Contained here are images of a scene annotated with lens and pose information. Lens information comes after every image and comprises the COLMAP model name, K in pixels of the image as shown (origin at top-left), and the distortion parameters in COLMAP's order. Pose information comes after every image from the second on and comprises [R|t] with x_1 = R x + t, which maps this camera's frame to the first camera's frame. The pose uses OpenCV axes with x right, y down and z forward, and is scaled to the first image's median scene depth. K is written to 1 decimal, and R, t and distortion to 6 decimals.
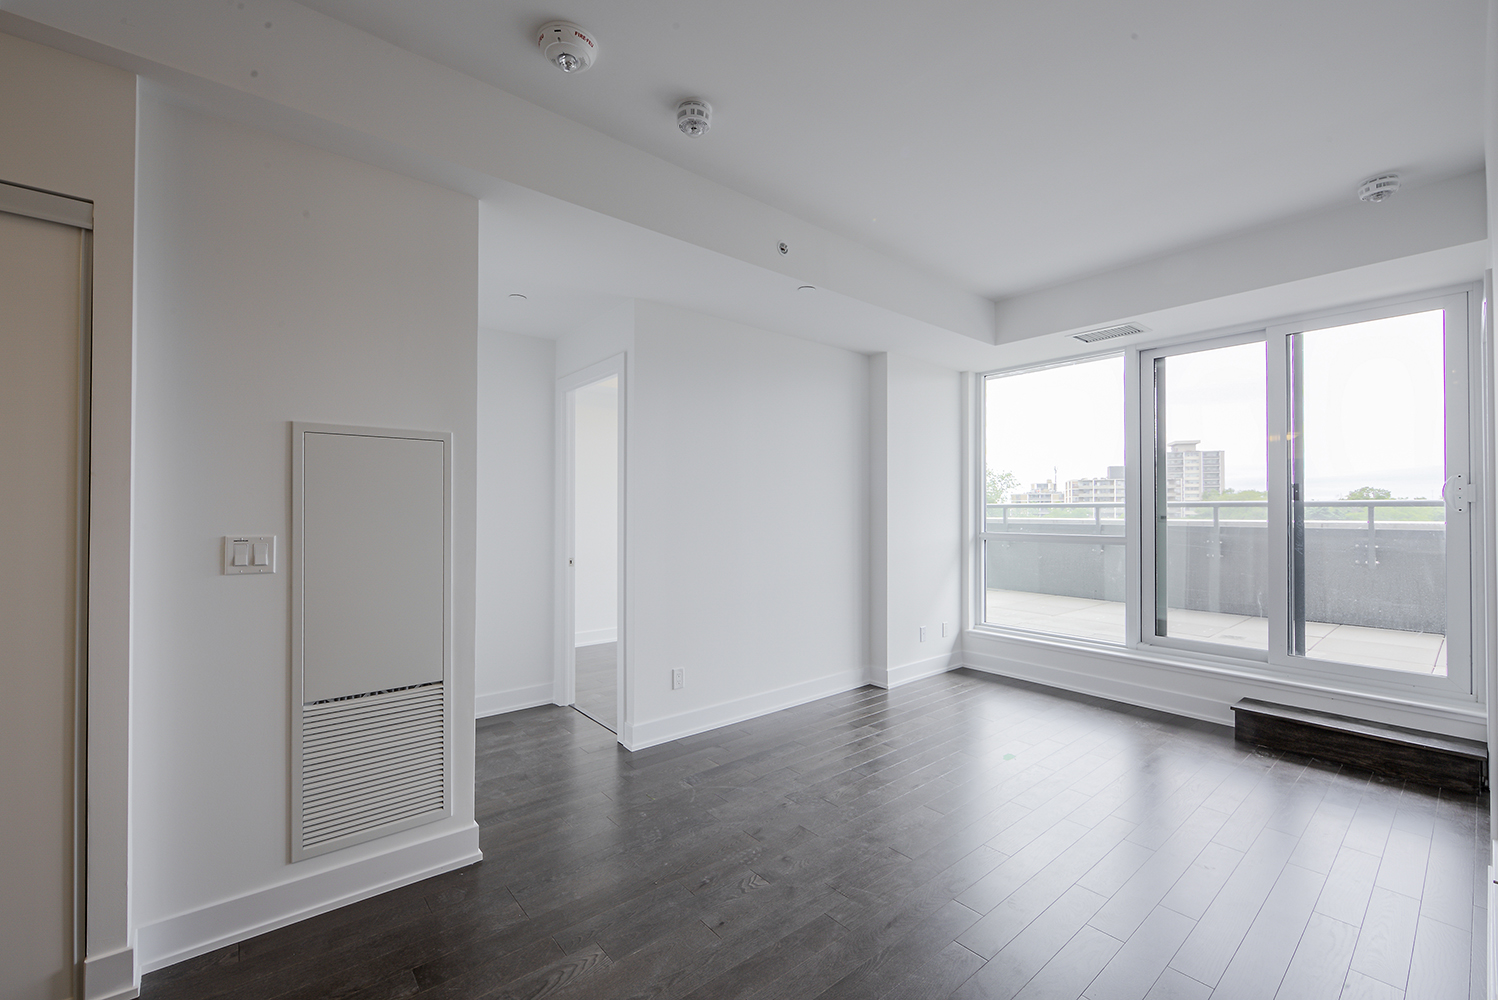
lens RADIAL K [[596.8, 0, 740.6], [0, 596.8, 503.2], [0, 0, 1]] dist [-0.000481, -0.000064]
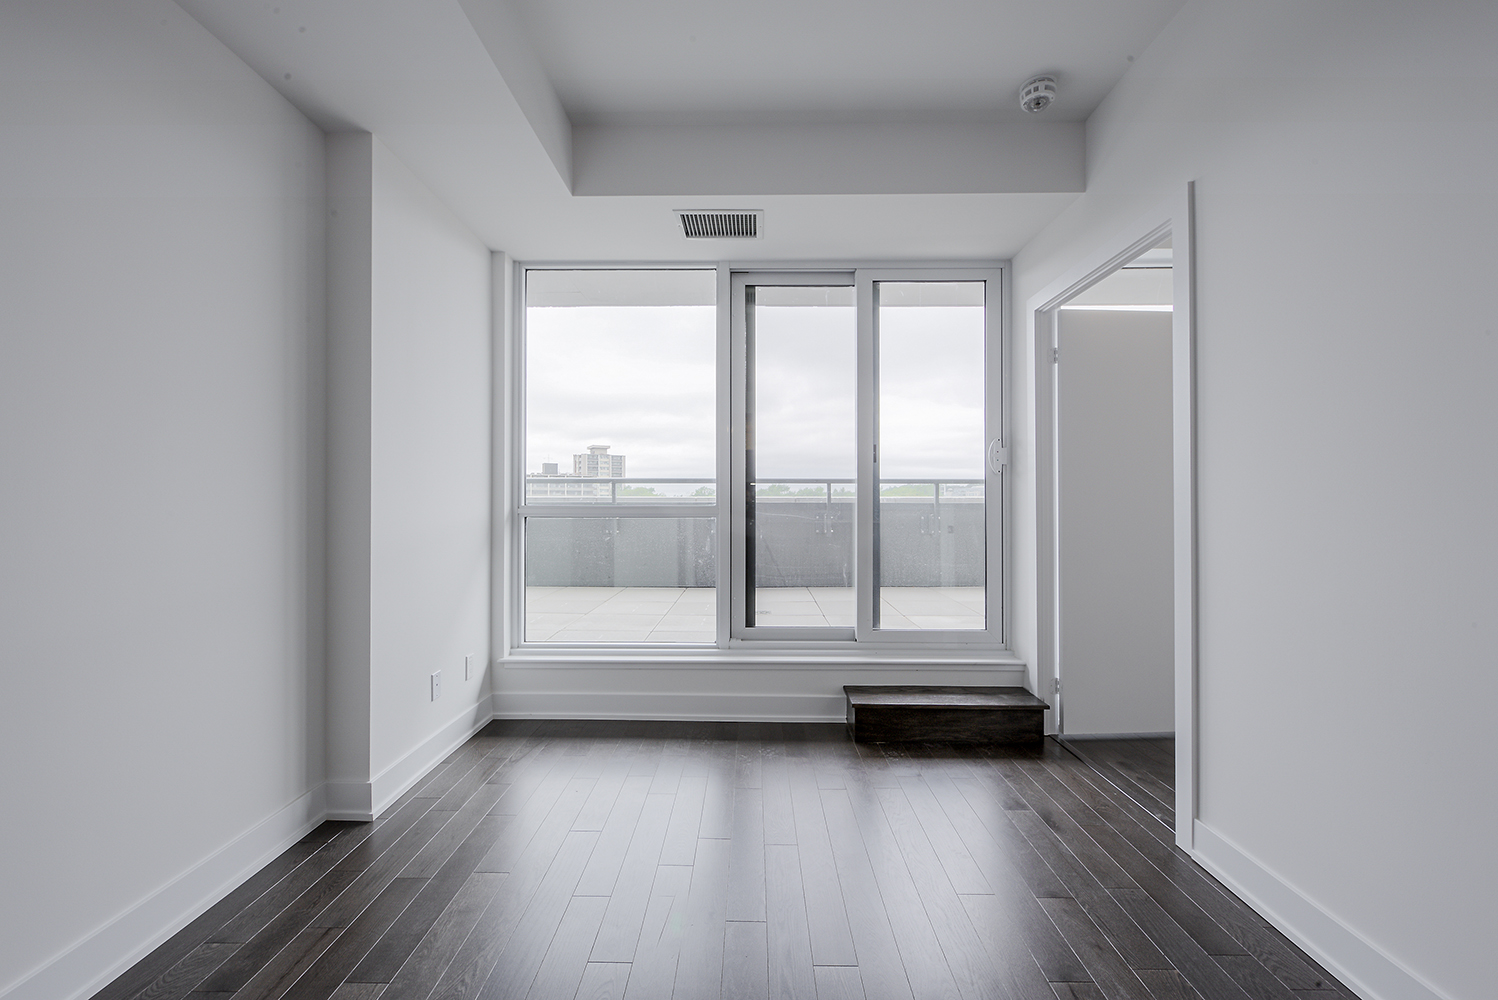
lens RADIAL K [[596.8, 0, 740.6], [0, 596.8, 503.2], [0, 0, 1]] dist [-0.000481, -0.000064]
pose [[0.643946, 0.000668, 0.765071, 0.068908], [-0.011138, 0.999902, 0.008502, 0.045032], [-0.764990, -0.013996, 0.643890, 0.469707]]
